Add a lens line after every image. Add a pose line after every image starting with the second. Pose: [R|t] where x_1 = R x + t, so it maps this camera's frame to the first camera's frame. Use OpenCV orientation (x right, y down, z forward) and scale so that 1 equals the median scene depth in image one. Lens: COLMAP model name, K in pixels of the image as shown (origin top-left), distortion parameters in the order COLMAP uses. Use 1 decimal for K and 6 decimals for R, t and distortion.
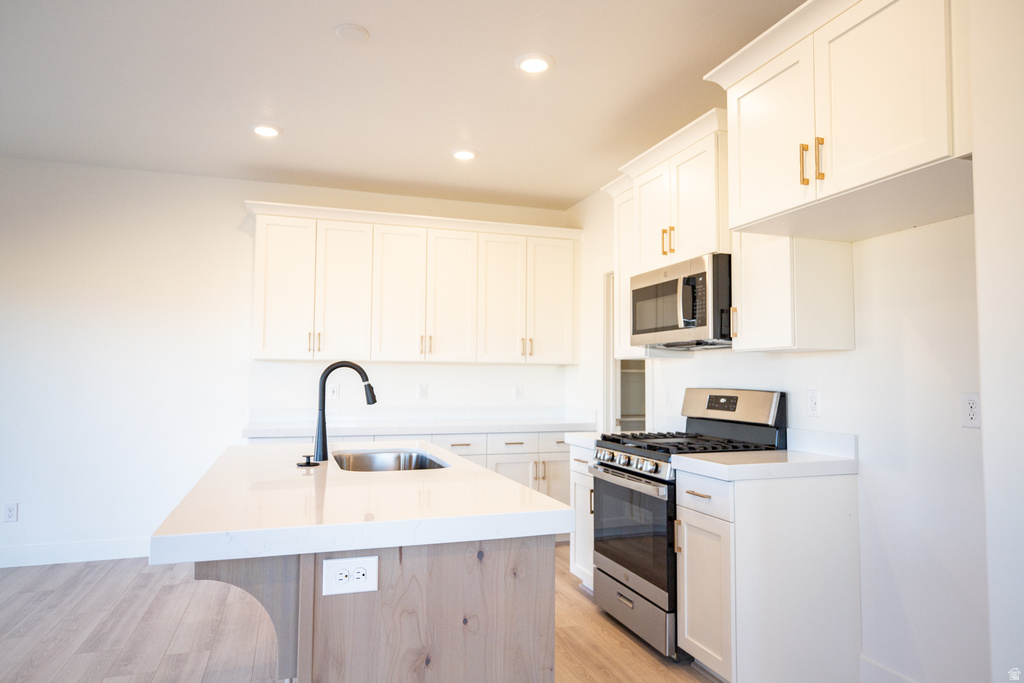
lens RADIAL K [[633.3, 0, 512.0], [0, 633.3, 341.5], [0, 0, 1]] dist [-0.000670, -0.000211]
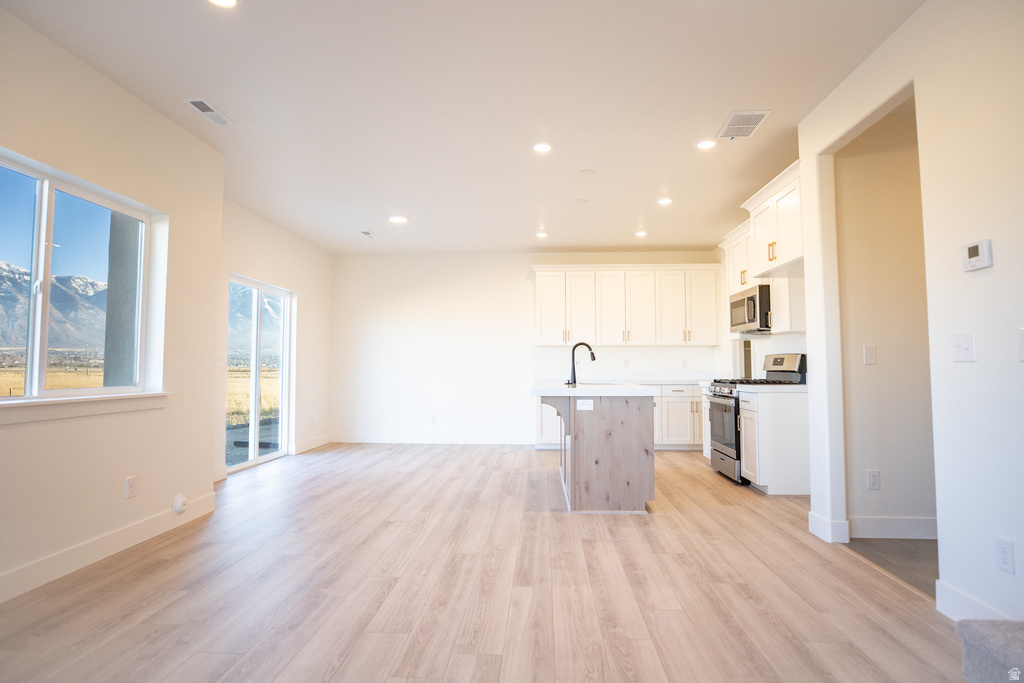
lens RADIAL K [[553.3, 0, 512.0], [0, 553.3, 341.5], [0, 0, 1]] dist [-0.002924, -0.000491]
pose [[0.926763, -0.024300, -0.374860, 0.235575], [0.027493, 0.999617, 0.003170, 0.011484], [0.374640, -0.013244, 0.927076, -0.888202]]
